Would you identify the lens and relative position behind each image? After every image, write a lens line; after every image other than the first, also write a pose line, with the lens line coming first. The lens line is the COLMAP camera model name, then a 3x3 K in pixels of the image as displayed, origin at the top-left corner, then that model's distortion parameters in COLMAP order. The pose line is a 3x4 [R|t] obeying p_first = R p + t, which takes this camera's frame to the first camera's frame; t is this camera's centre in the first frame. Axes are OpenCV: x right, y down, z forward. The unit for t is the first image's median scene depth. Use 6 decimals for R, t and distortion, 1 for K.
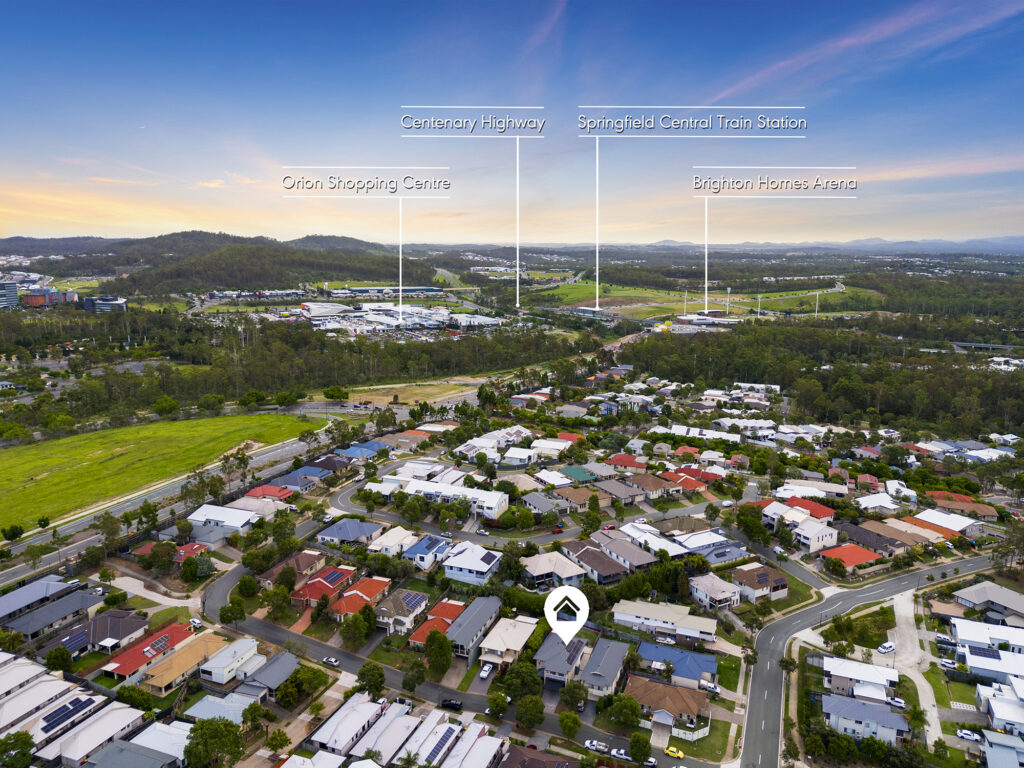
lens RADIAL K [[764.6, 0, 512.0], [0, 764.6, 384.0], [0, 0, 1]] dist [0.000126, -0.000200]
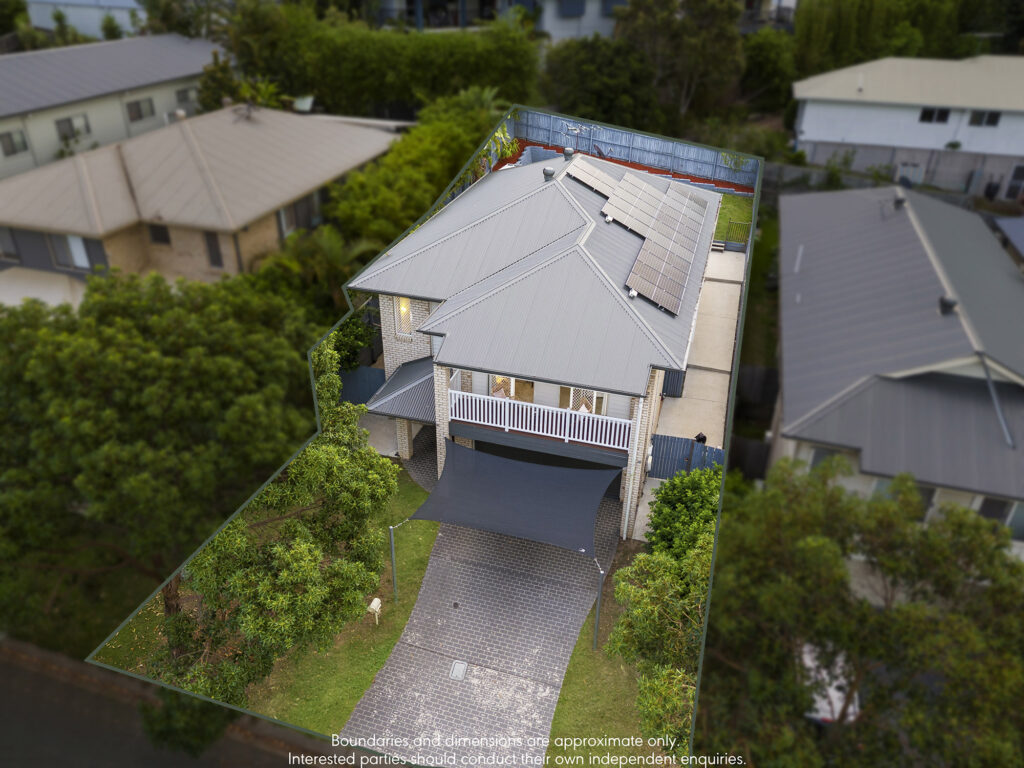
lens RADIAL K [[764.6, 0, 512.0], [0, 764.6, 384.0], [0, 0, 1]] dist [0.000126, -0.000200]
pose [[0.997689, -0.028767, 0.061563, 0.045639], [0.006741, 0.943398, 0.331593, 0.335523], [-0.067618, -0.330412, 0.941412, 0.881059]]
